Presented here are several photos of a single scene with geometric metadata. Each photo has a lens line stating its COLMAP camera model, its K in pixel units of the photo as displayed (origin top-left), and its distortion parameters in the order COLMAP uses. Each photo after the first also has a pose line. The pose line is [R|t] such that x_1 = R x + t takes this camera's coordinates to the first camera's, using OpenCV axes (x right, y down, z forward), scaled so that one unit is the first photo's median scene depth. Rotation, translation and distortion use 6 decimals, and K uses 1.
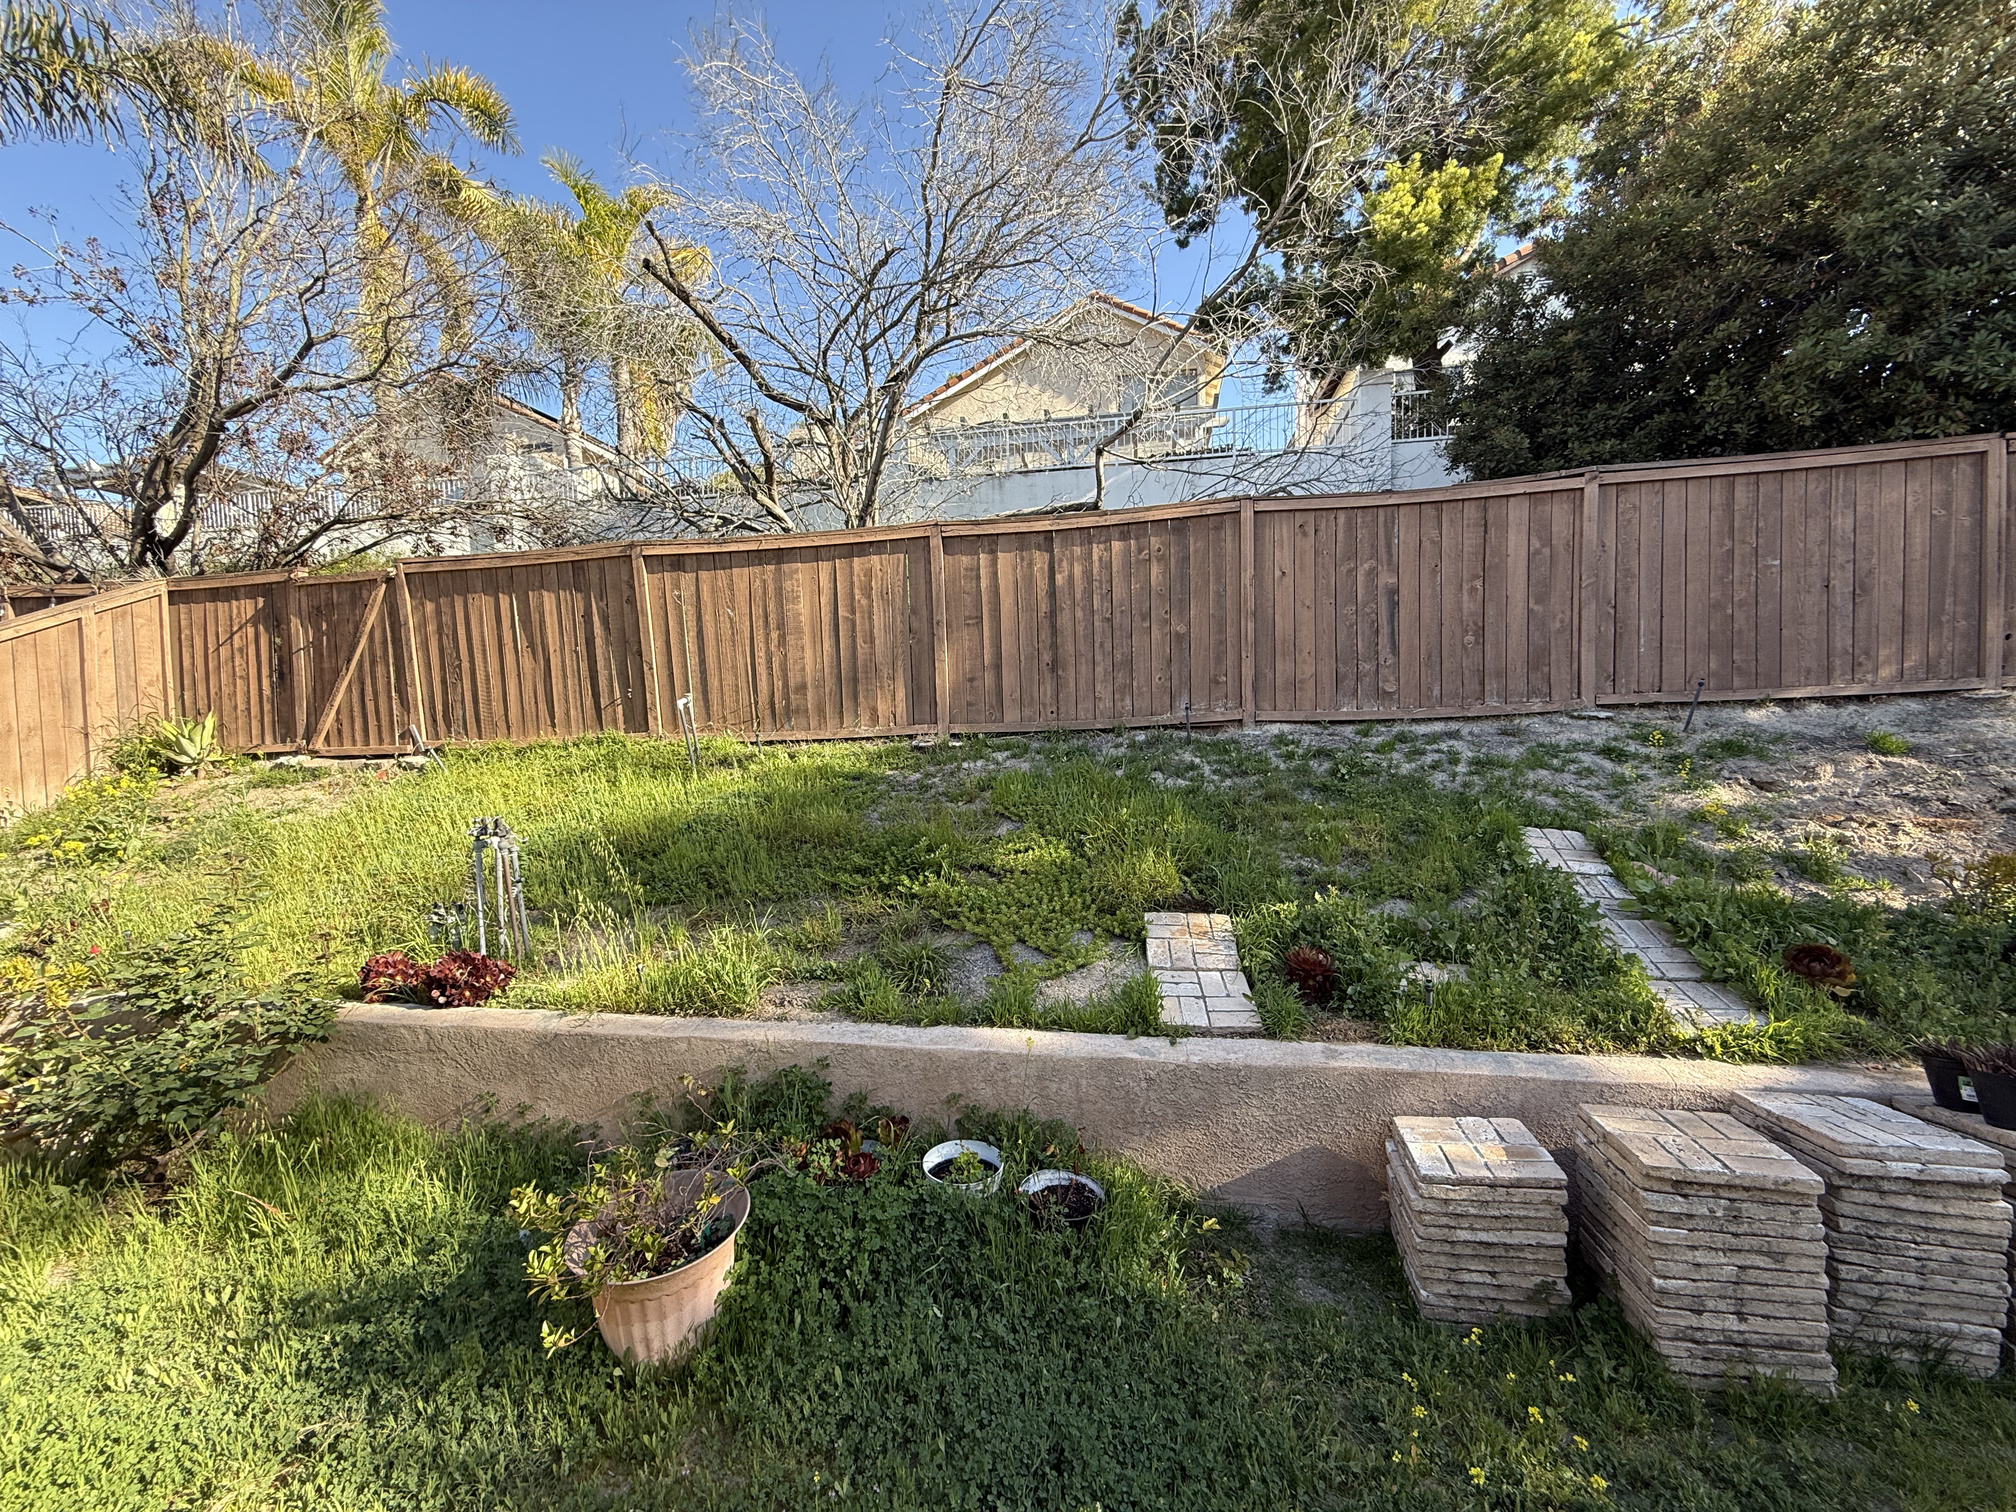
lens RADIAL K [[806.6, 0, 1010.8], [0, 806.6, 759.5], [0, 0, 1]] dist [0.000373, 0.000105]
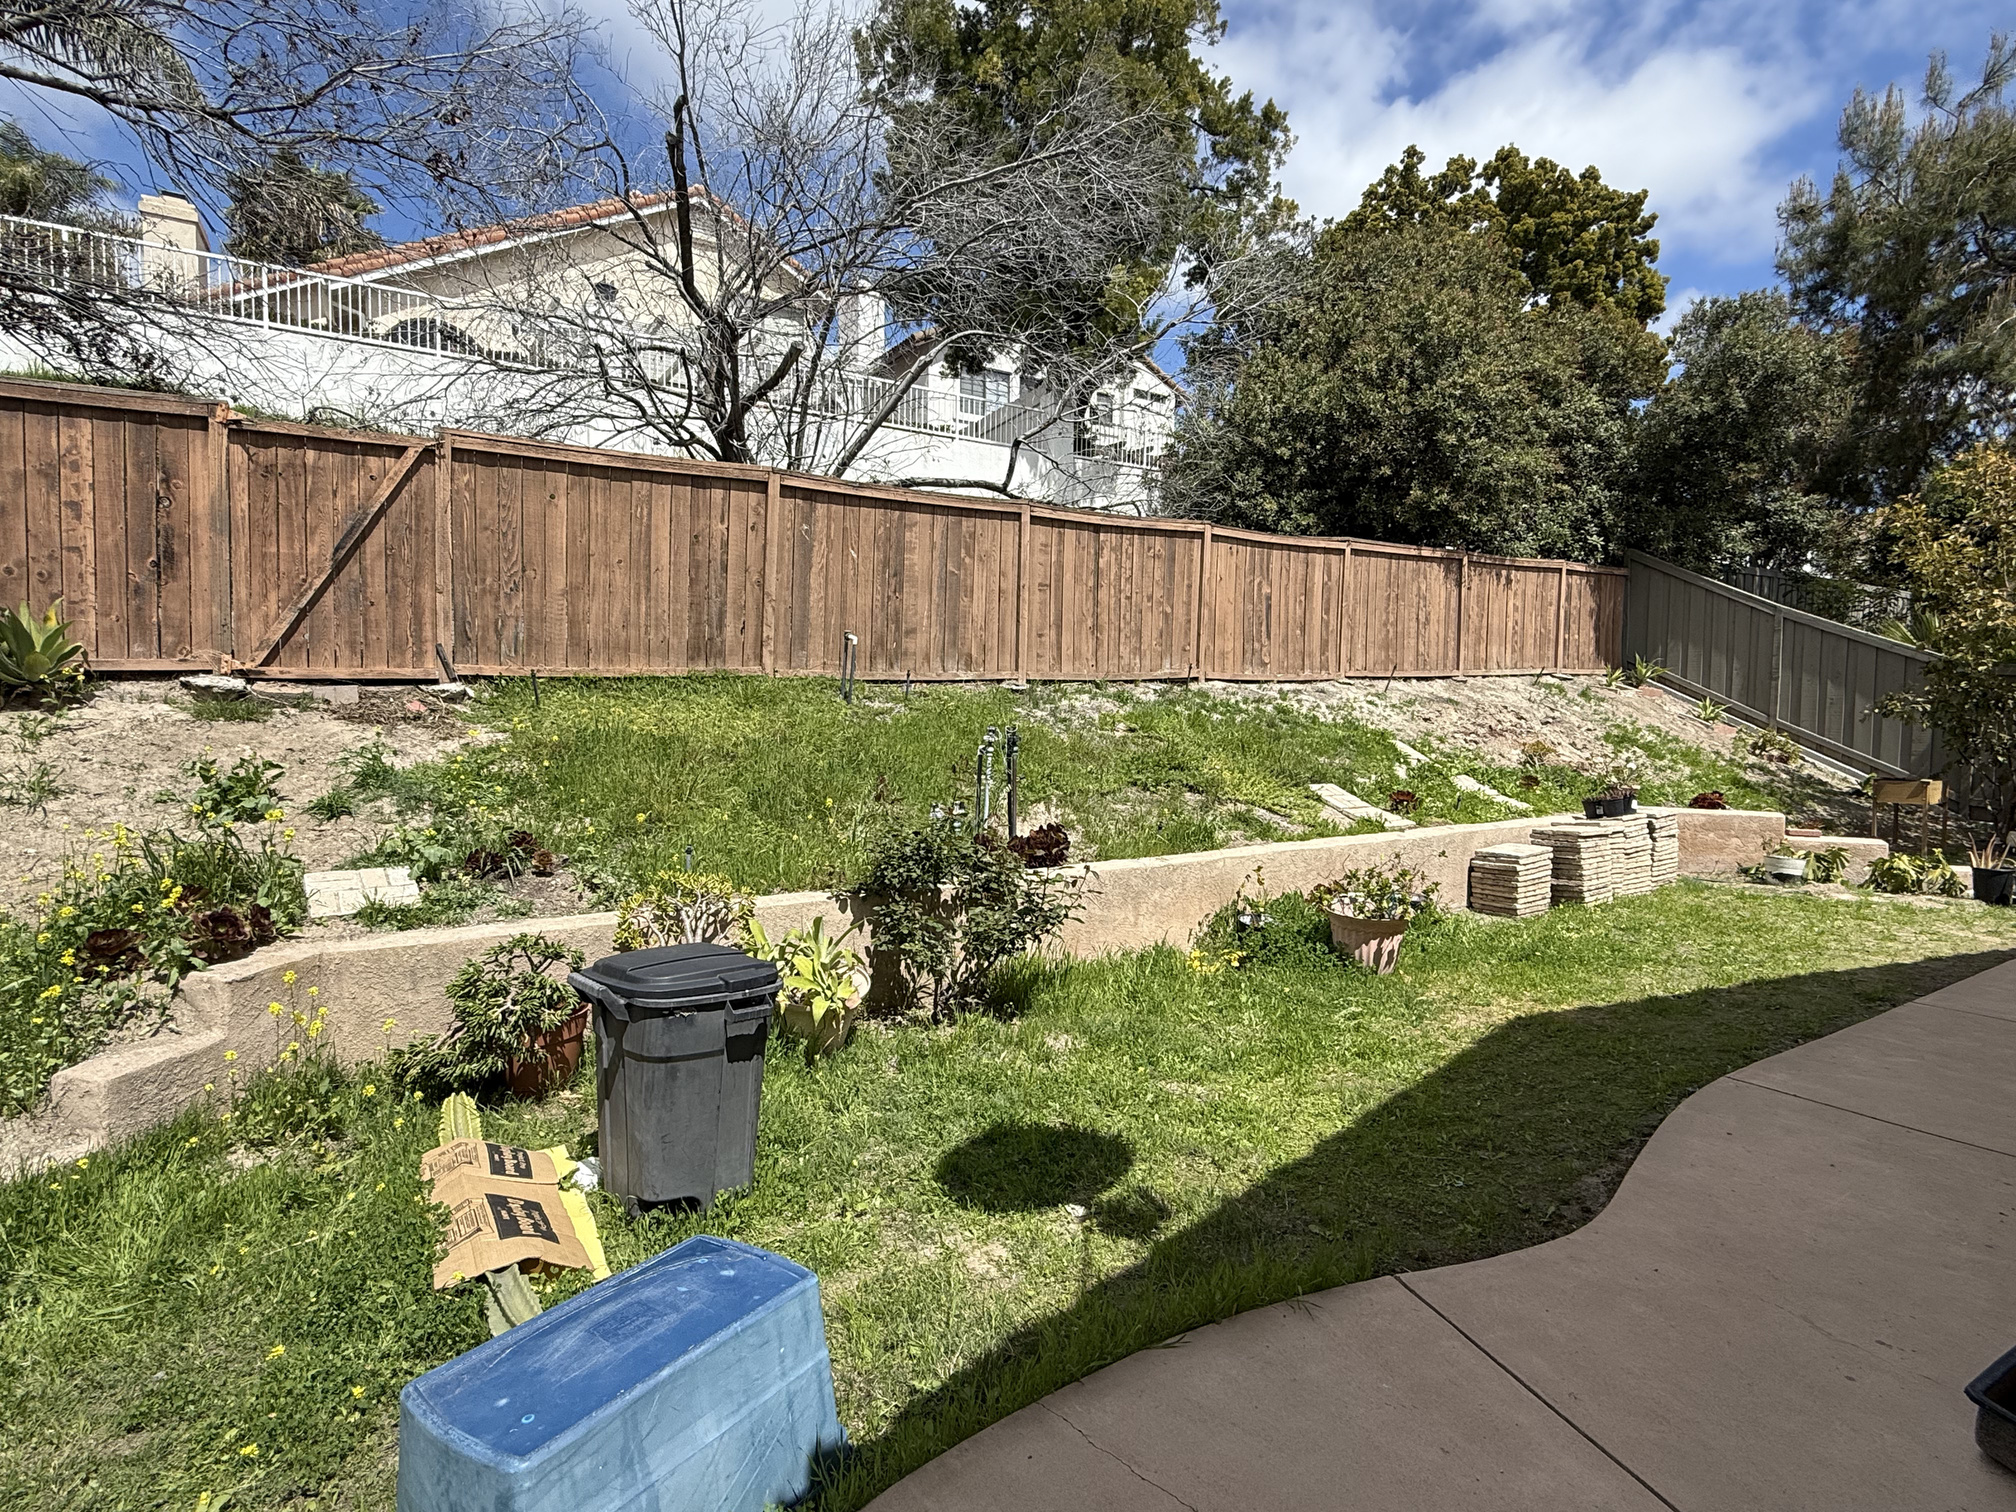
lens RADIAL K [[1009.2, 0, 1013.6], [0, 1009.2, 744.2], [0, 0, 1]] dist [-0.012101, 0.001085]
pose [[0.734472, -0.004950, 0.678621, -1.067428], [0.004021, 0.999988, 0.002943, 0.058145], [-0.678627, 0.000567, 0.734483, -0.084535]]
